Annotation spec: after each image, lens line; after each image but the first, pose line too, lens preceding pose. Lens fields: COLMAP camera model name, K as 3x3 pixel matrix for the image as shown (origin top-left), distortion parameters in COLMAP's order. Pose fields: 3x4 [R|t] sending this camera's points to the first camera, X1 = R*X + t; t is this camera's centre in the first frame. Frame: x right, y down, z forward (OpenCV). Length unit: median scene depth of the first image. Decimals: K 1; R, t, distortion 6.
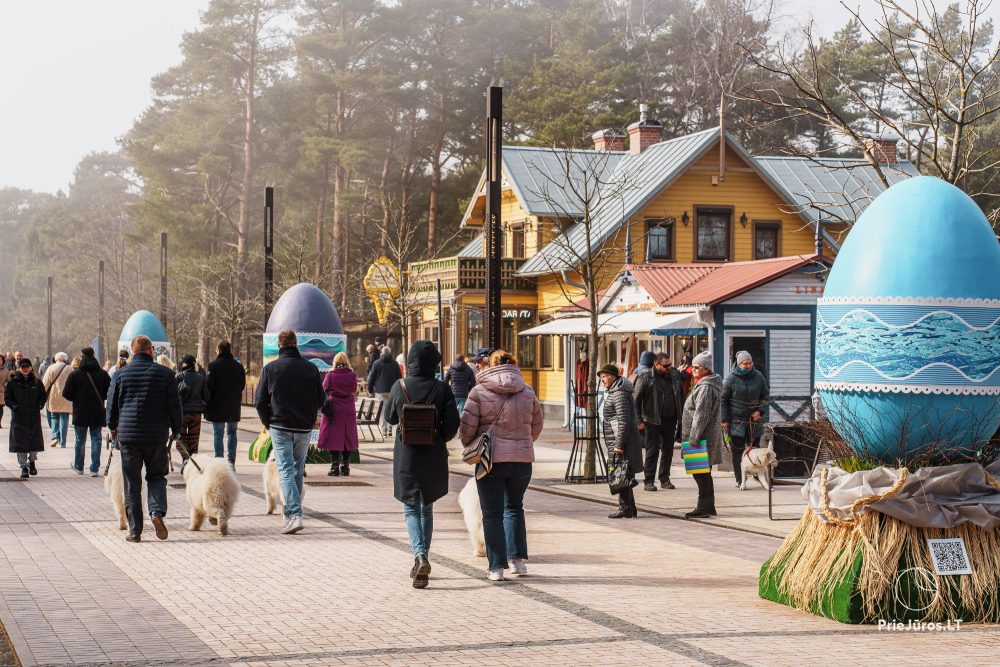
lens RADIAL K [[2386.6, 0, 498.2], [0, 2386.6, 335.2], [0, 0, 1]] dist [-0.079619, 0.000000]
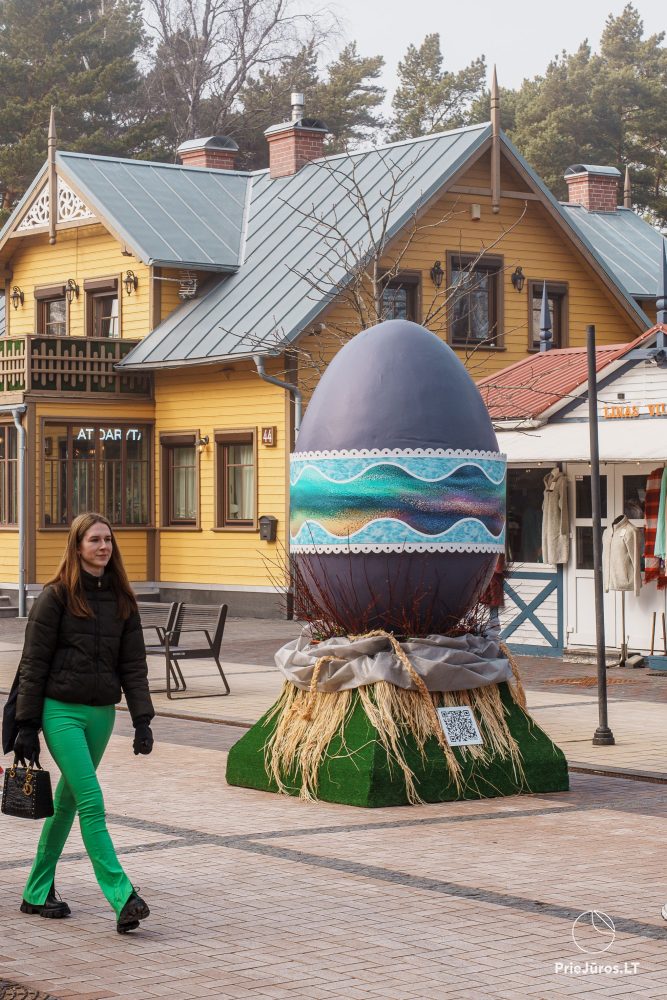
lens RADIAL K [[2386.6, 0, 329.0], [0, 2386.6, 503.1], [0, 0, 1]] dist [-0.079619, 0.000000]
pose [[0.930444, -0.006179, 0.366382, -0.159211], [0.003888, 0.999968, 0.006990, 0.004014], [-0.366413, -0.005079, 0.930438, 0.440236]]
